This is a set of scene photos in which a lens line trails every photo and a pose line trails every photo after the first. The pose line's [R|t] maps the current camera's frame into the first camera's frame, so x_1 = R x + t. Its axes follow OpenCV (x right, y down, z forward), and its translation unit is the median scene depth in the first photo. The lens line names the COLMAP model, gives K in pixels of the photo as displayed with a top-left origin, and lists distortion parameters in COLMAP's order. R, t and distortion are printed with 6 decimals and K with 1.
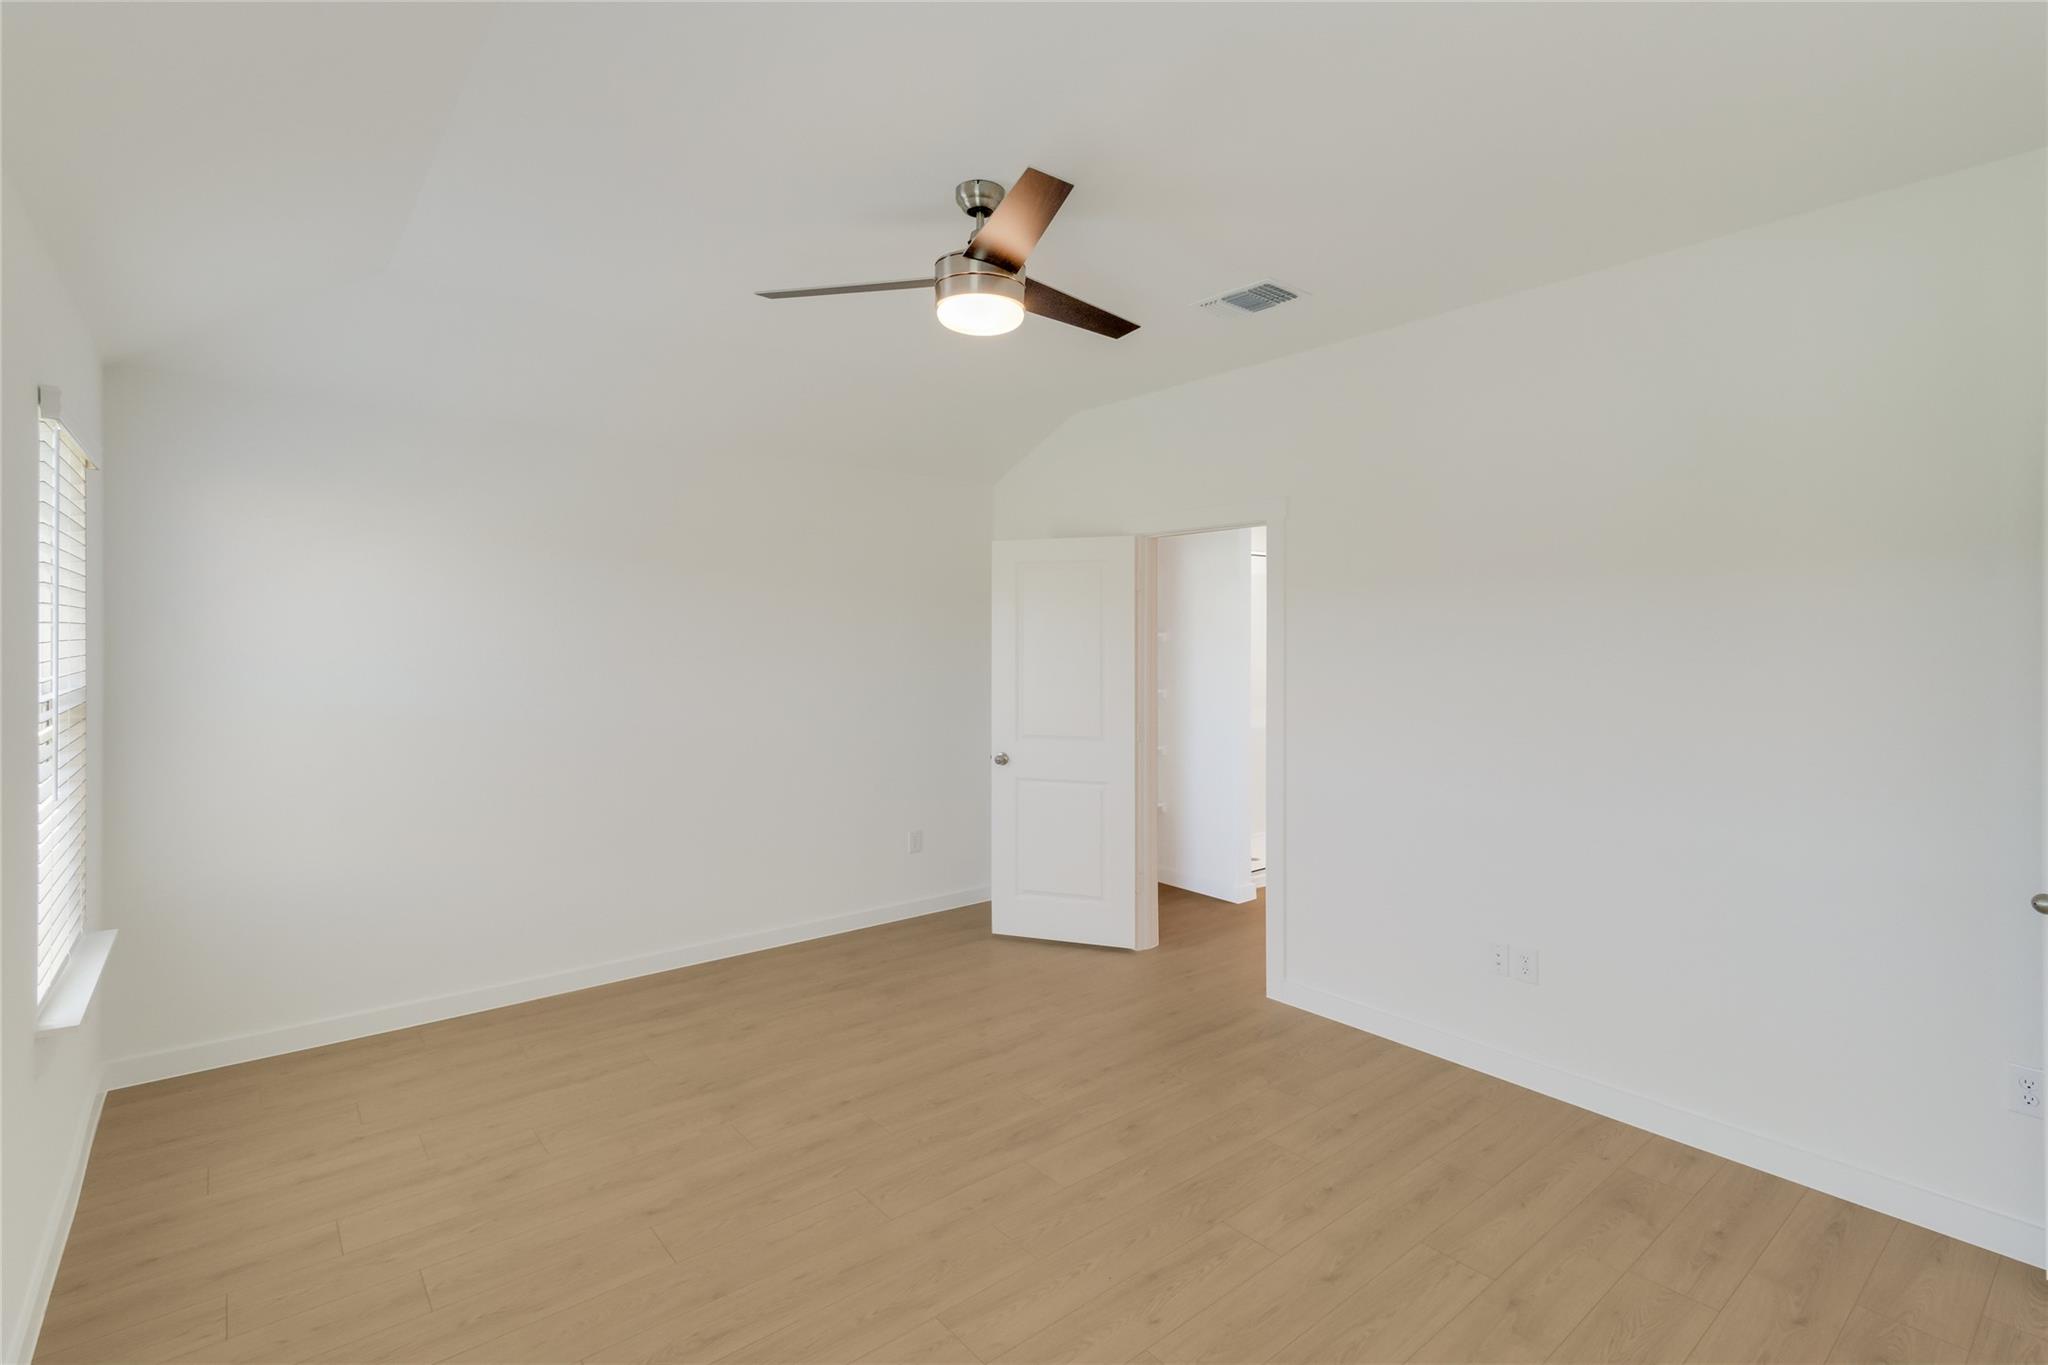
lens RADIAL K [[993.1, 0, 1007.8], [0, 993.1, 643.8], [0, 0, 1]] dist [0.003395, 0.000281]
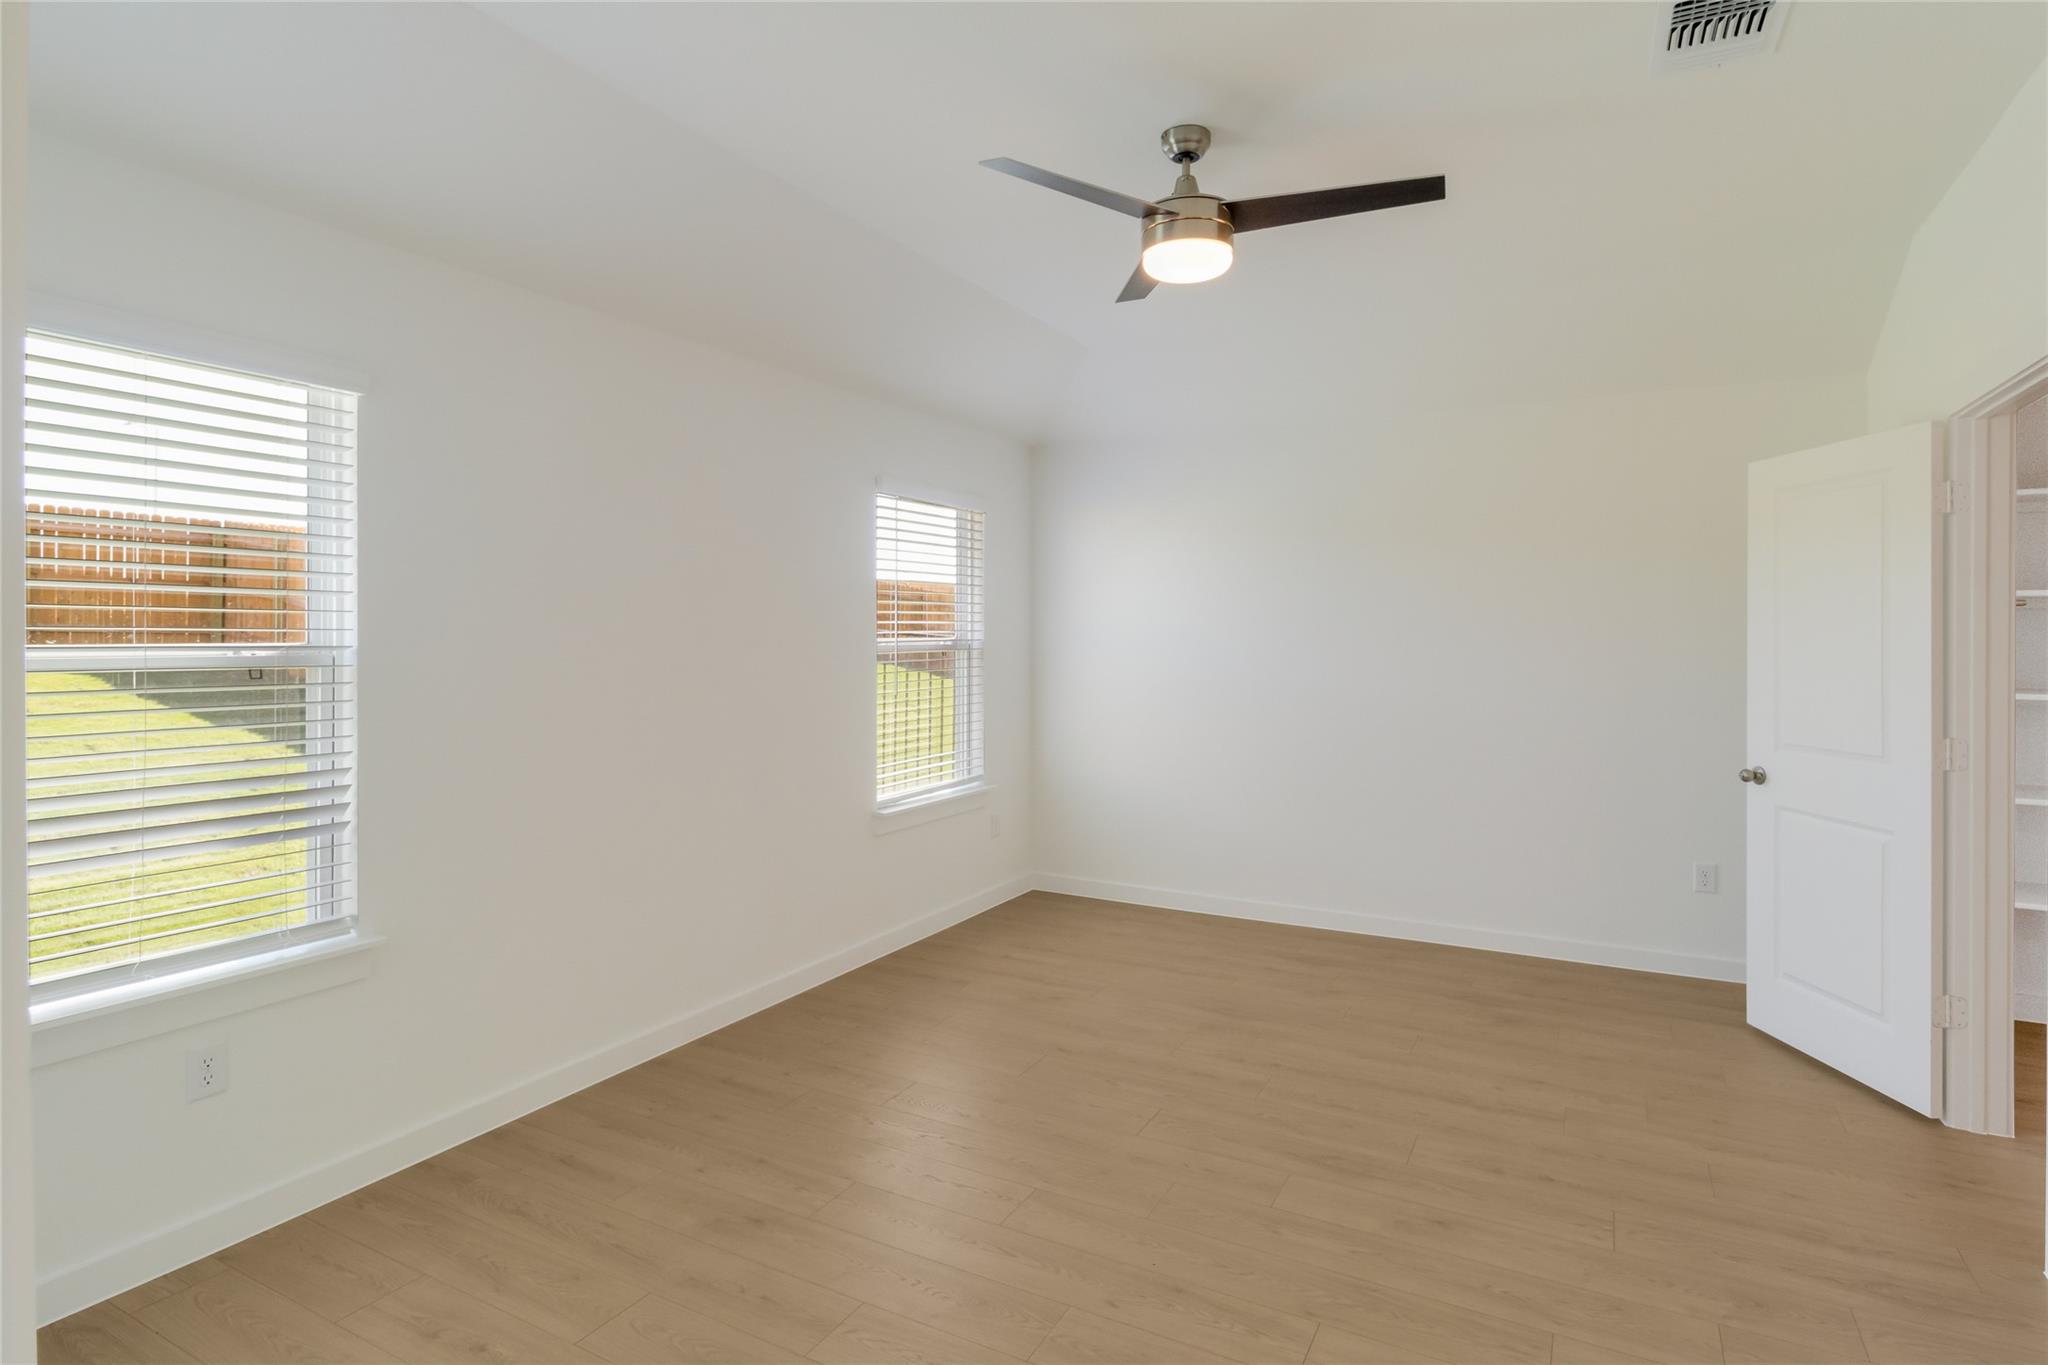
lens RADIAL K [[993.1, 0, 1007.8], [0, 993.1, 643.8], [0, 0, 1]] dist [0.003395, 0.000281]
pose [[0.369240, 0.002885, -0.929329, 0.547474], [-0.003979, 0.999991, 0.001524, 0.030300], [0.929325, 0.003135, 0.369248, 0.310680]]
